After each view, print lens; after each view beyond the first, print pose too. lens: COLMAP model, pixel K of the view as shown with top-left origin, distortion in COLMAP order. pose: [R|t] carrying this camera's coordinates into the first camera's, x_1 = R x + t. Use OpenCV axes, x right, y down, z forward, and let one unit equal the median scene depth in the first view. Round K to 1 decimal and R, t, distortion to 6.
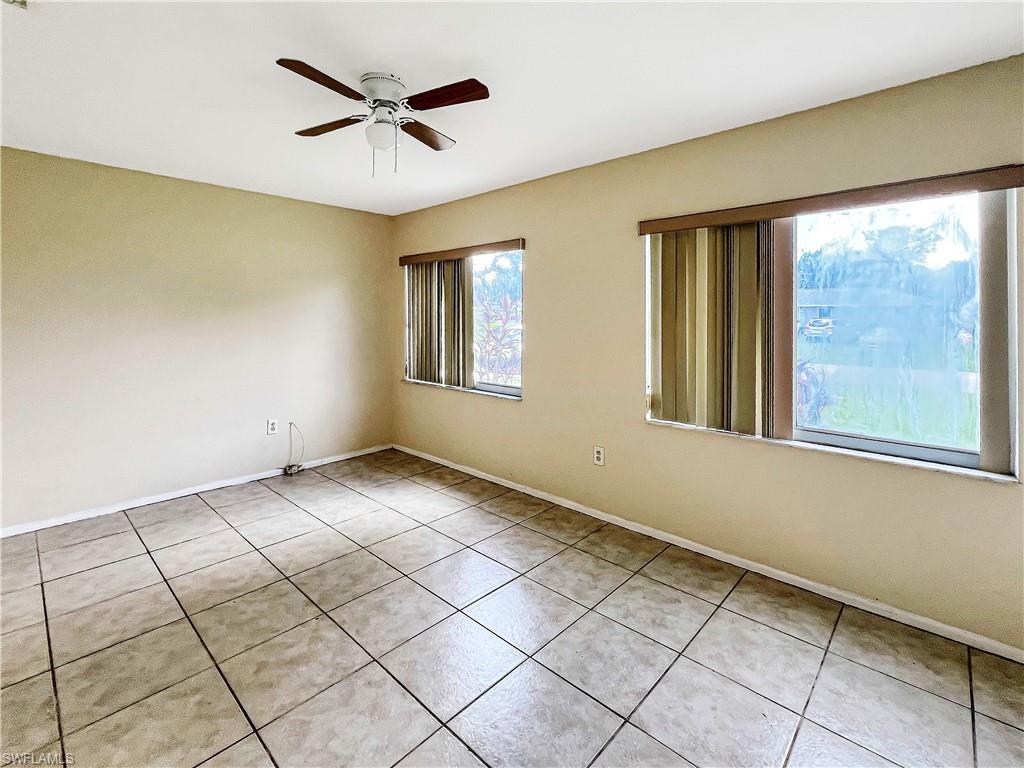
lens RADIAL K [[465.1, 0, 512.0], [0, 465.1, 384.0], [0, 0, 1]] dist [0.000351, 0.000177]
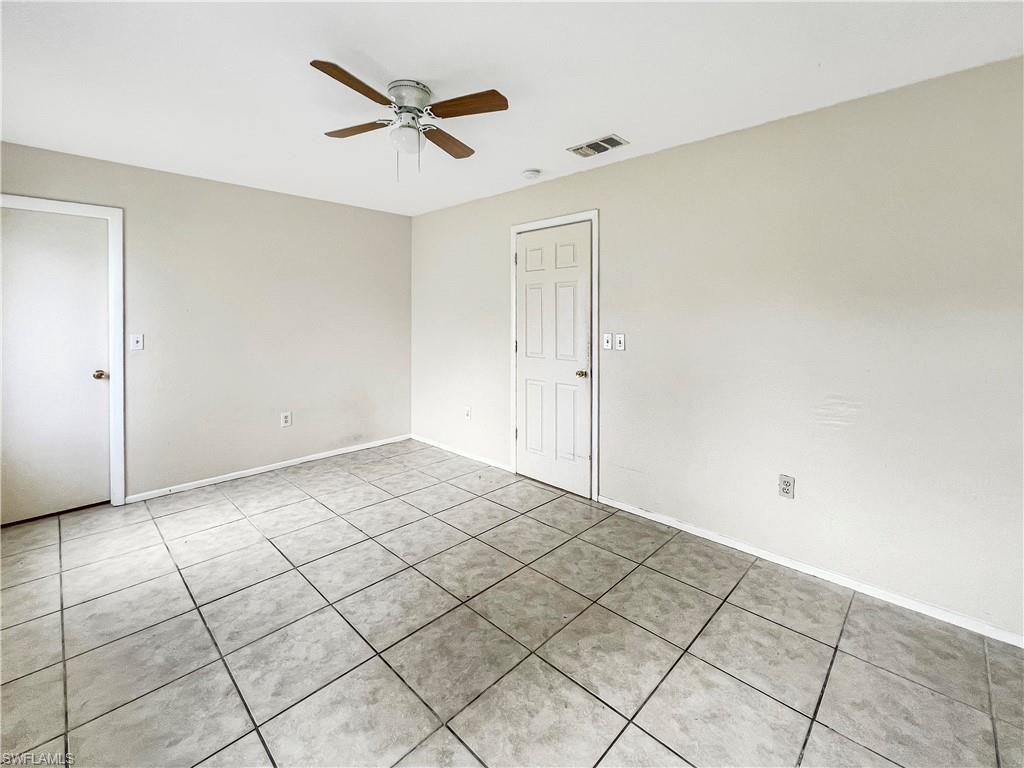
lens RADIAL K [[443.9, 0, 509.4], [0, 443.9, 366.1], [0, 0, 1]] dist [0.000499, 0.000116]
pose [[-0.999708, -0.005030, 0.023639, -0.518962], [0.001224, 0.966306, 0.257394, -0.255433], [-0.024137, 0.257348, -0.966017, 1.788054]]
